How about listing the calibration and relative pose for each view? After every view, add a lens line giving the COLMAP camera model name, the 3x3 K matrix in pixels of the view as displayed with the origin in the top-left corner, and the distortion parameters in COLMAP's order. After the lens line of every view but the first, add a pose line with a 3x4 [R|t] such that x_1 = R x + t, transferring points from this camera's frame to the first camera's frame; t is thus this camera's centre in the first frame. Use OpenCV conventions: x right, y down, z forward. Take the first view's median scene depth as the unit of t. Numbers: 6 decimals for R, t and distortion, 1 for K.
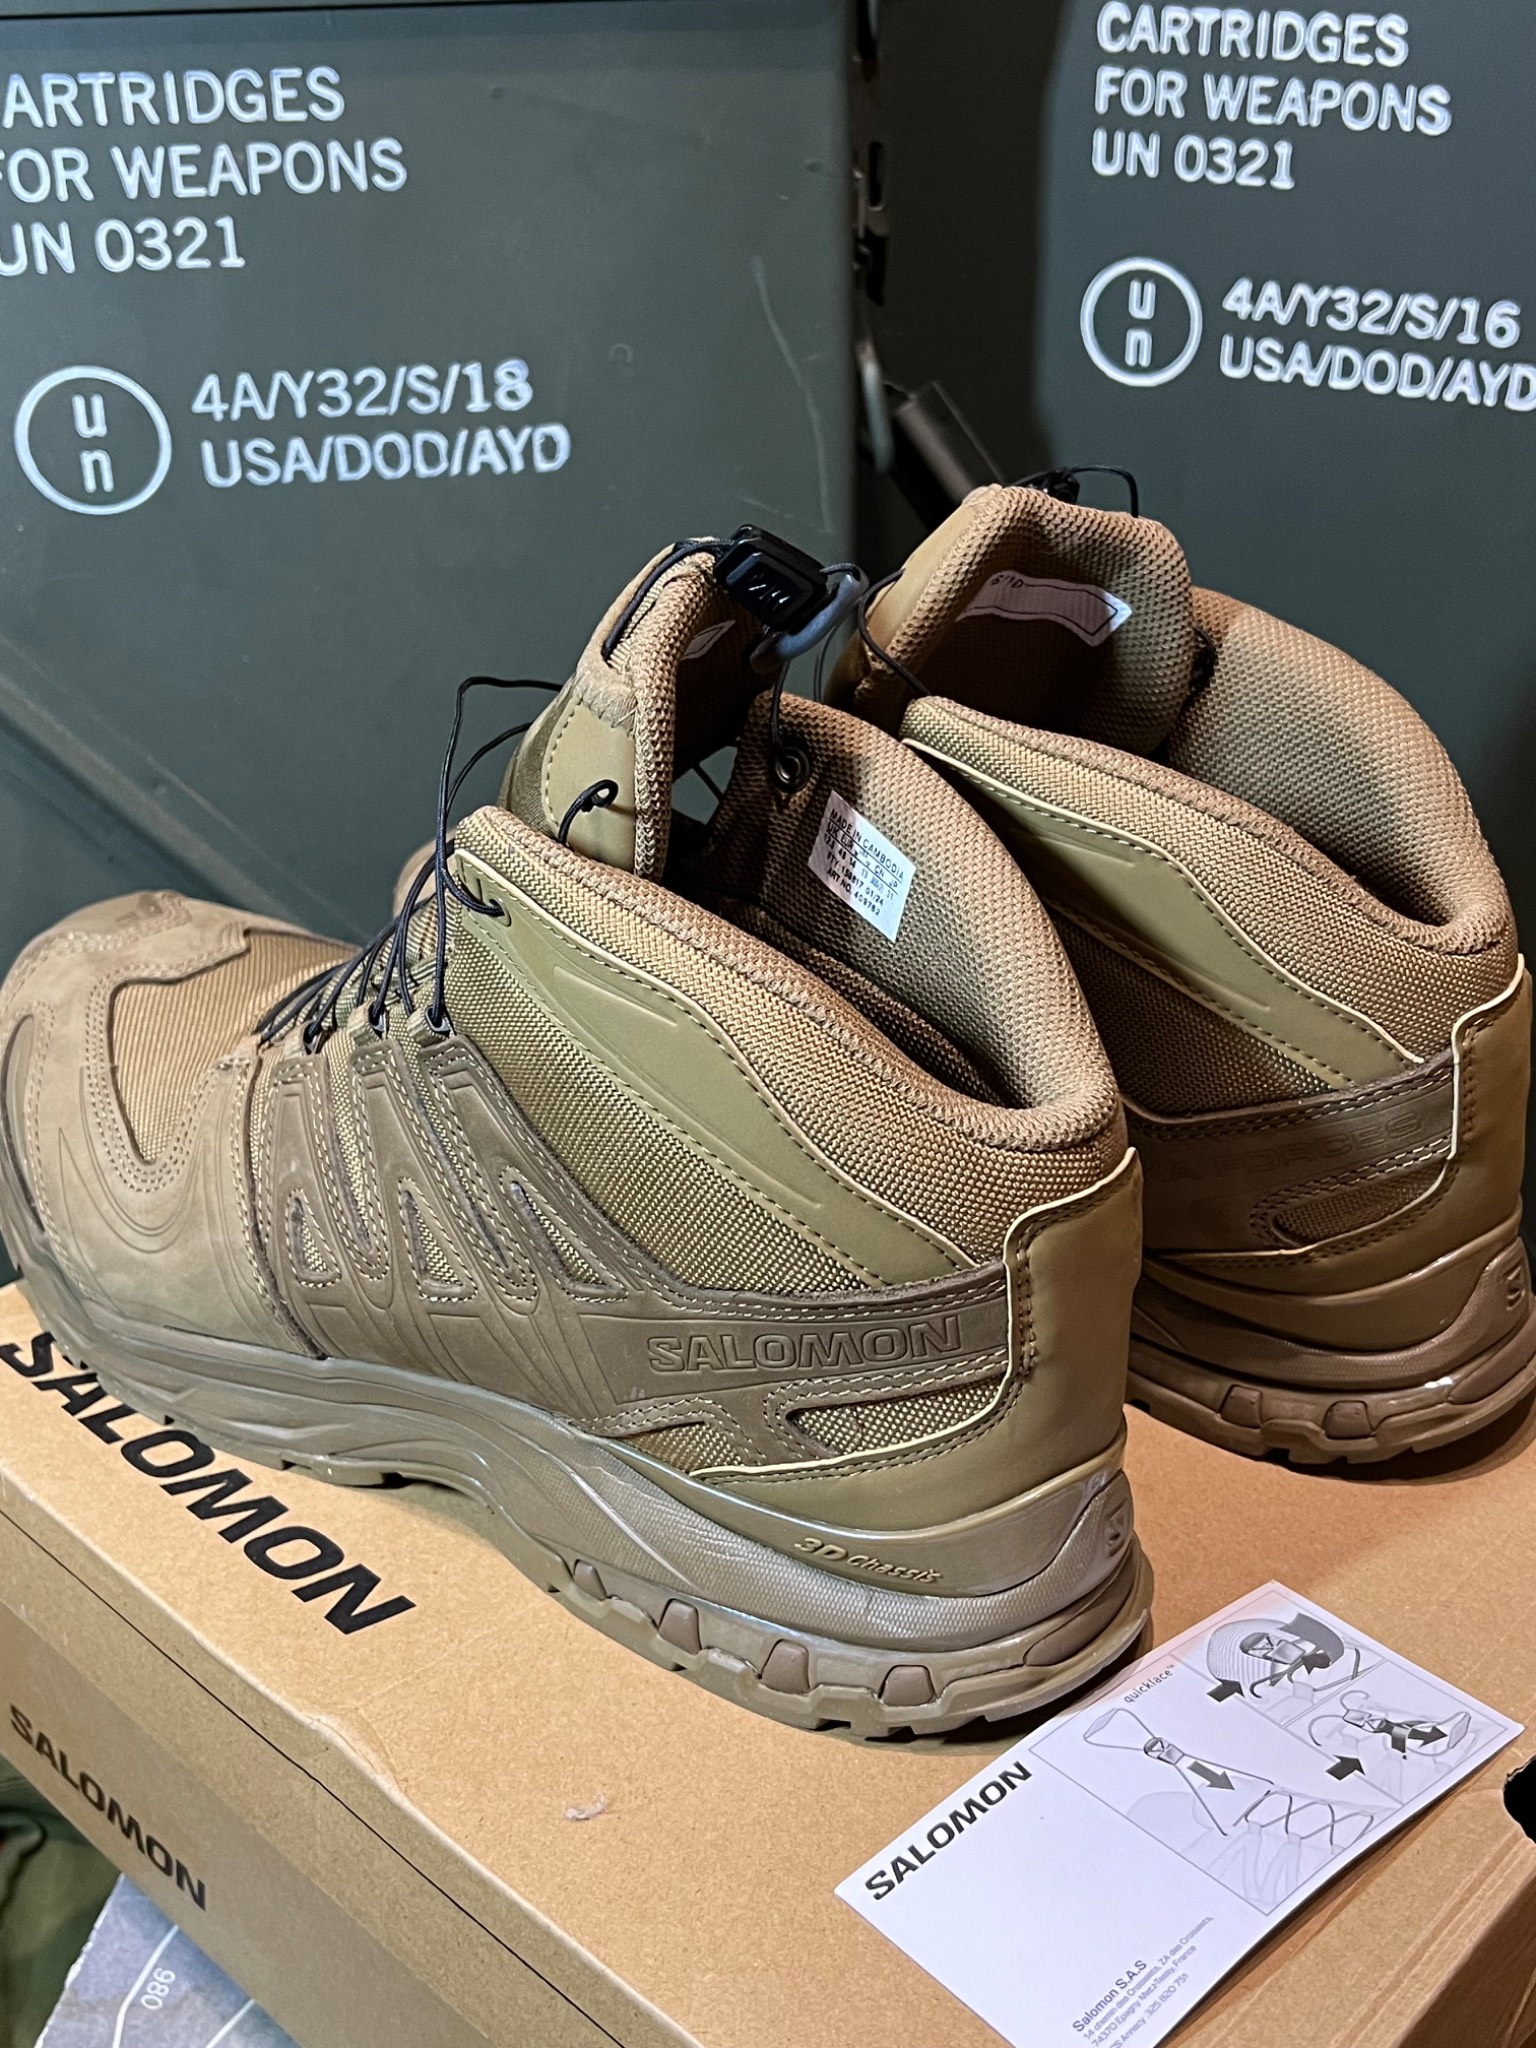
lens RADIAL K [[2224.3, 0, 792.0], [0, 2224.3, 1015.9], [0, 0, 1]] dist [0.045432, -0.123973]
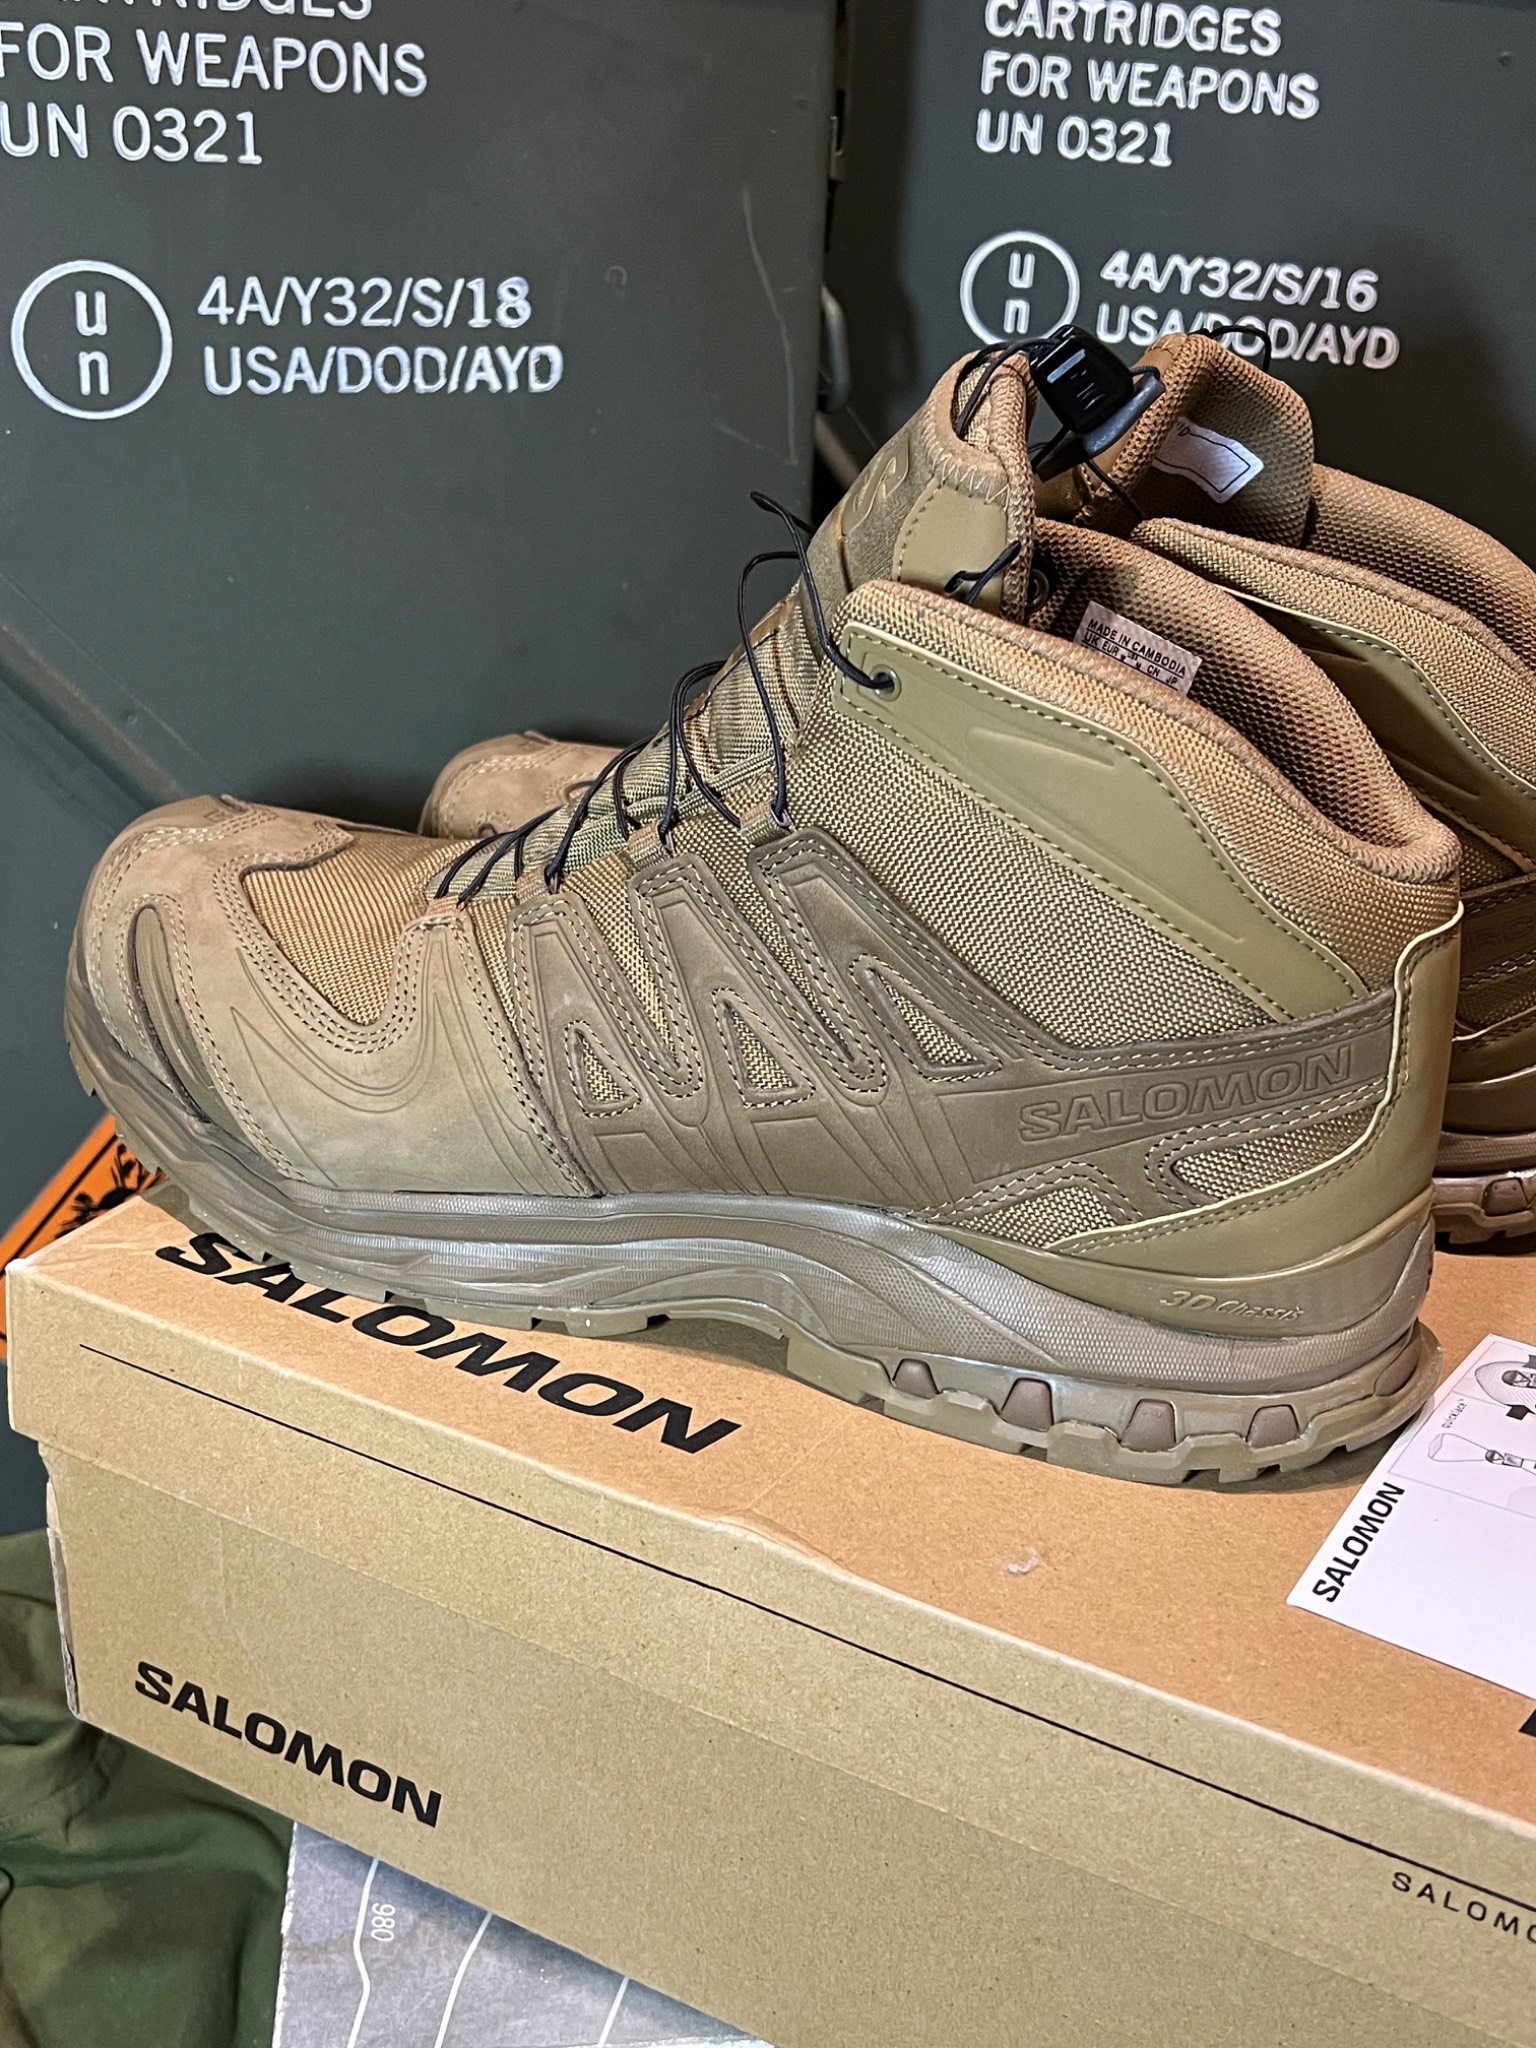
lens RADIAL K [[2224.9, 0, 770.8], [0, 2224.9, 1026.7], [0, 0, 1]] dist [0.028933, -0.066829]
pose [[0.962936, -0.050141, 0.265029, -0.295736], [0.066673, 0.996326, -0.053749, 0.102904], [-0.261361, 0.069428, 0.962741, 0.027950]]
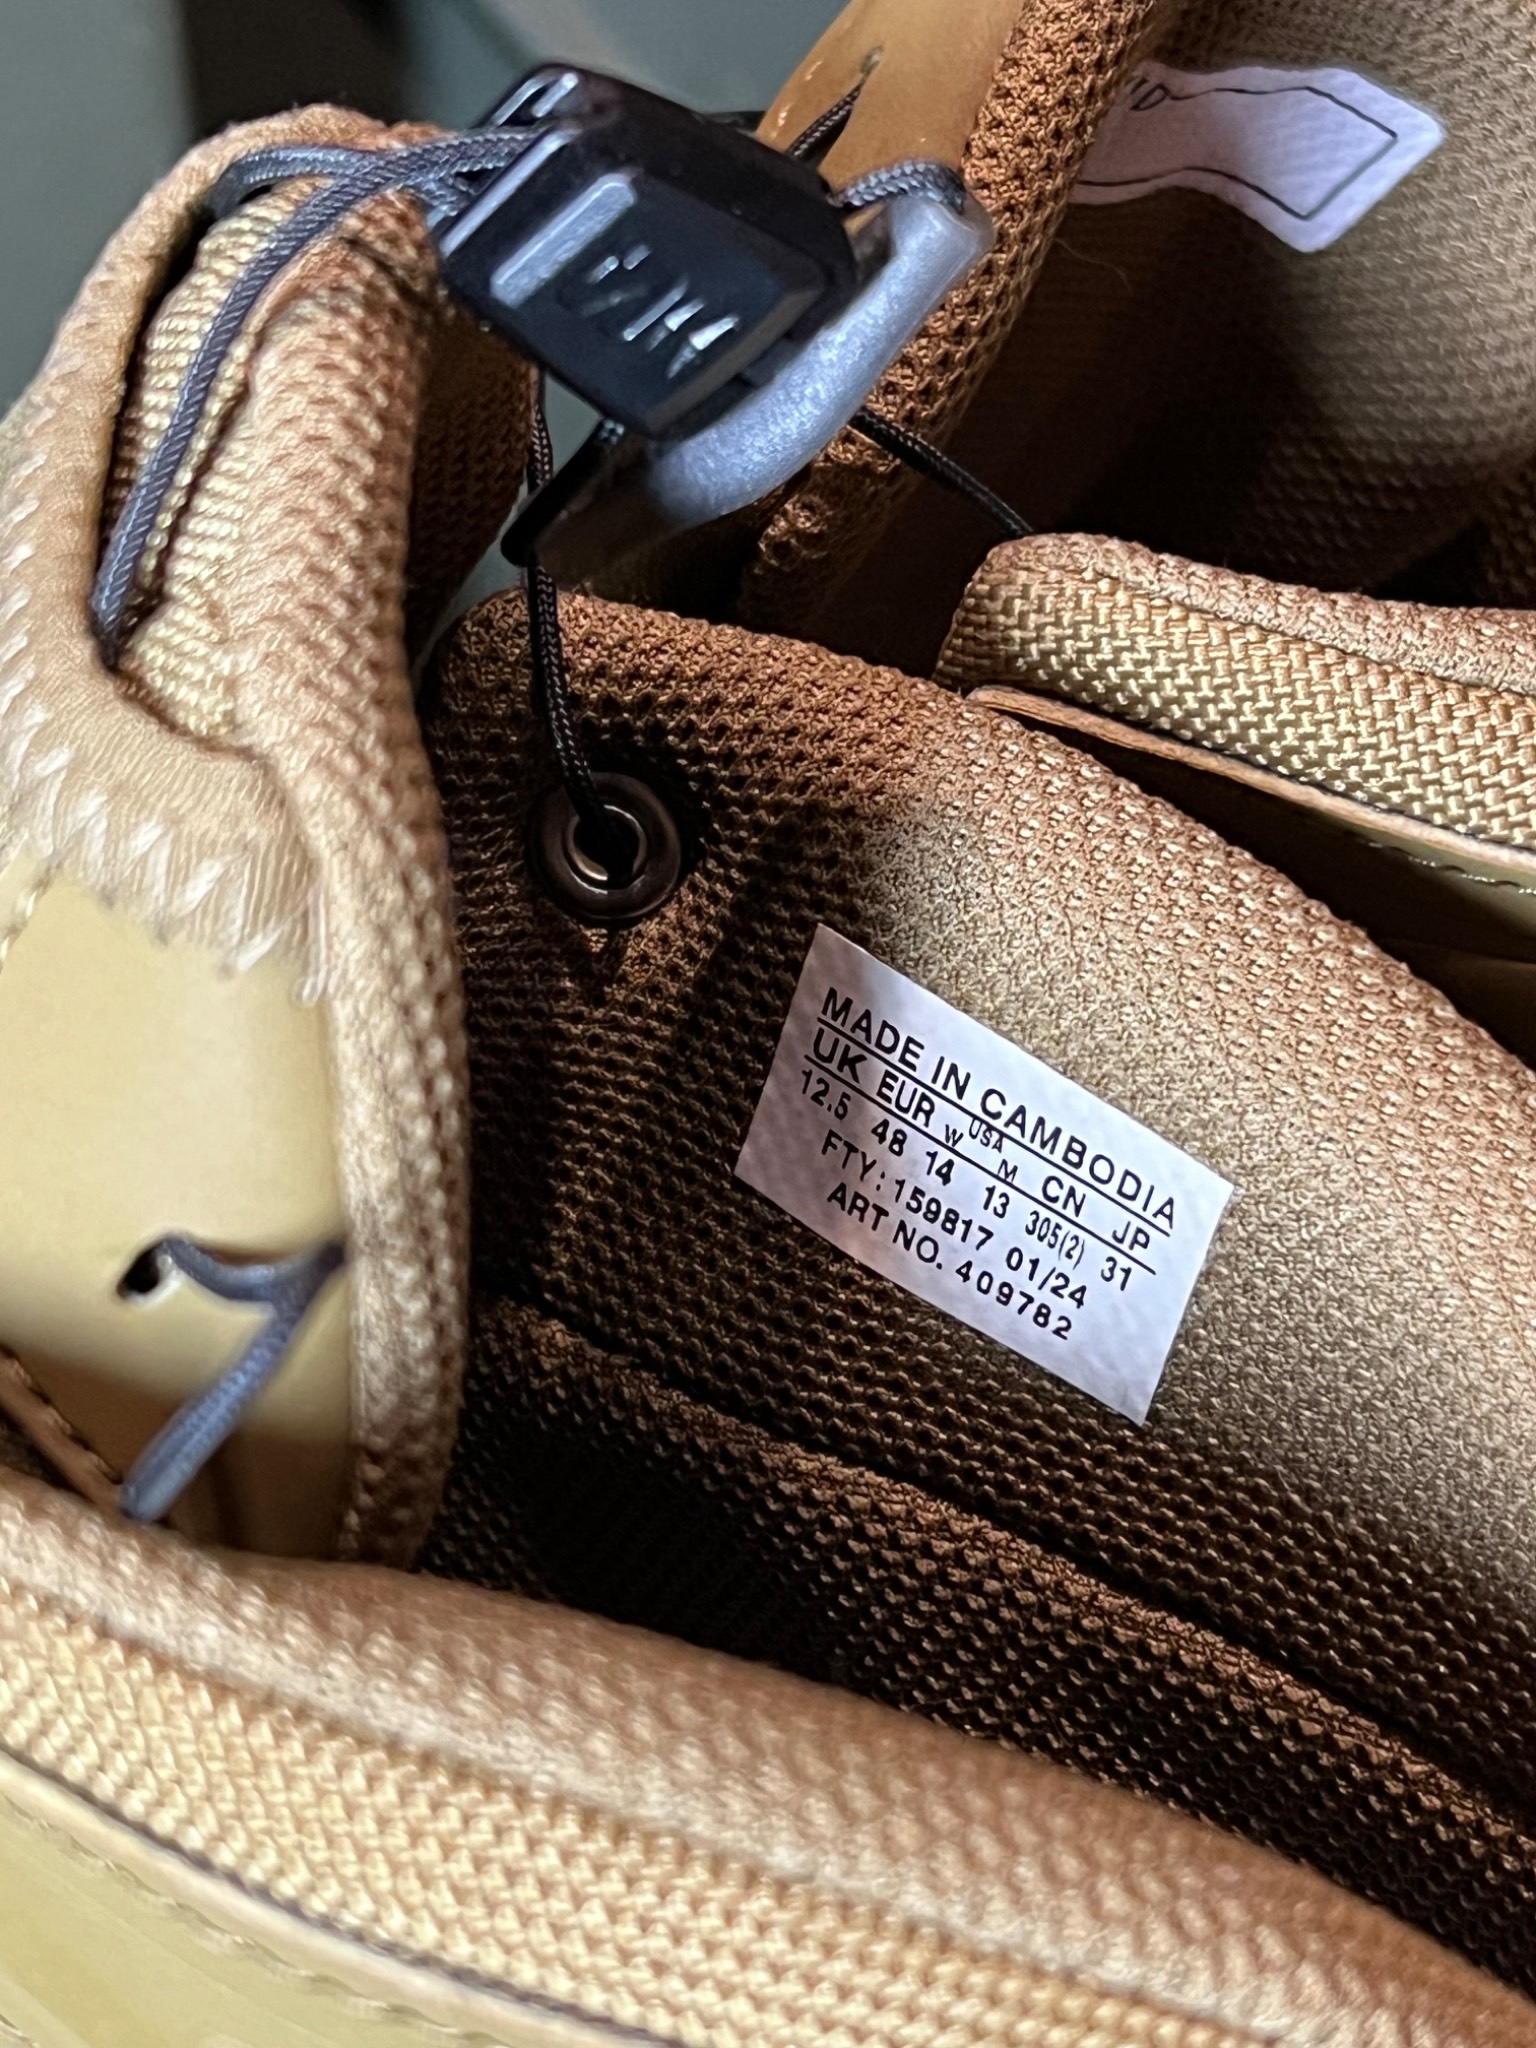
lens RADIAL K [[4227.5, 0, 768.3], [0, 4227.5, 1024.0], [0, 0, 1]] dist [0.002839, -0.019992]
pose [[0.948177, -0.176557, 0.264176, -0.095125], [0.155799, 0.982941, 0.097740, -0.101552], [-0.276926, -0.051516, 0.959509, 0.340880]]
